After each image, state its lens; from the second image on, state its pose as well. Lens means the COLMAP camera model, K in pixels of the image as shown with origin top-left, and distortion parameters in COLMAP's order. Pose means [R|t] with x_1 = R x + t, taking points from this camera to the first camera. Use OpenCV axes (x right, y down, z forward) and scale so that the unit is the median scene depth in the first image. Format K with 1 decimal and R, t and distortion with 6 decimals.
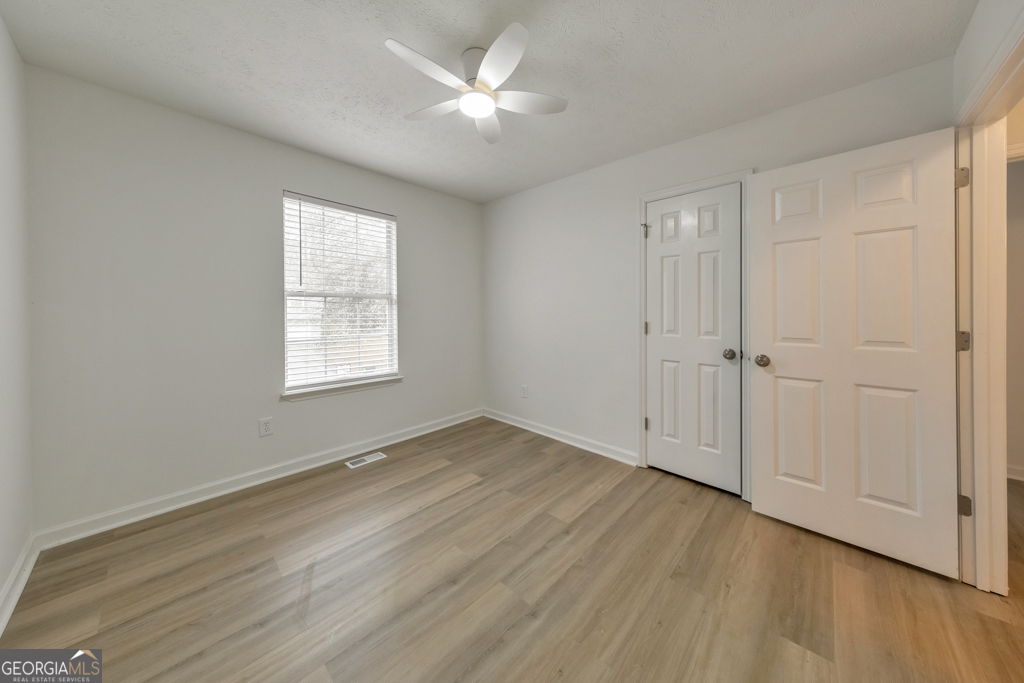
lens RADIAL K [[334.7, 0, 520.3], [0, 334.7, 315.1], [0, 0, 1]] dist [0.011041, -0.000564]
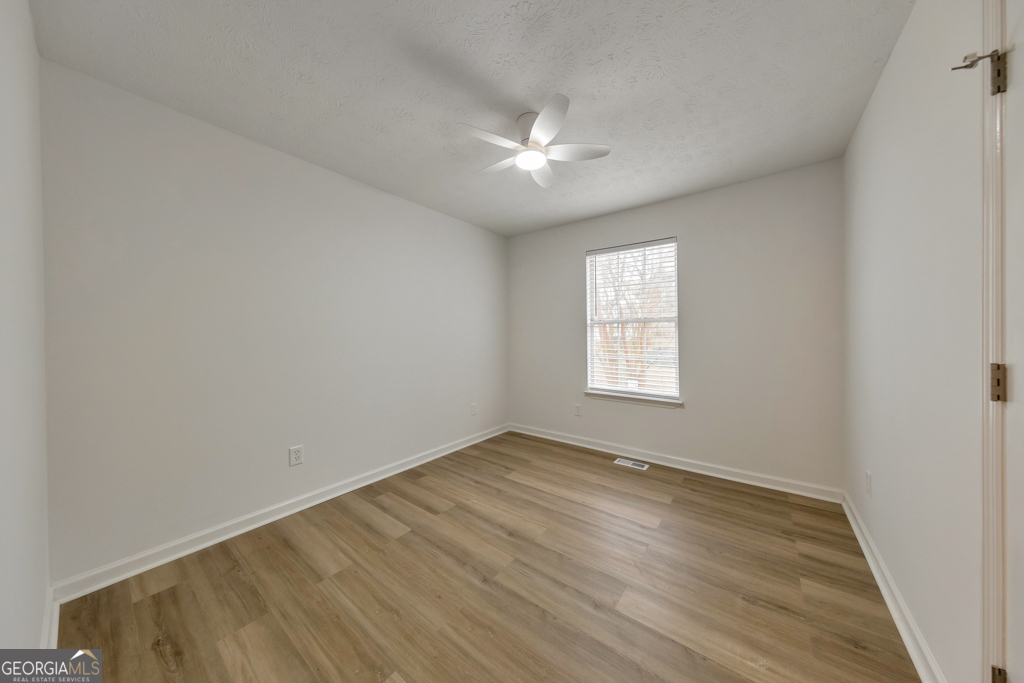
lens RADIAL K [[334.7, 0, 517.7], [0, 334.7, 341.2], [0, 0, 1]] dist [0.011041, -0.000564]
pose [[0.087040, 0.013557, -0.996113, 0.926780], [-0.006661, 0.999893, 0.013026, -0.000619], [0.996183, 0.005502, 0.087121, 0.740874]]
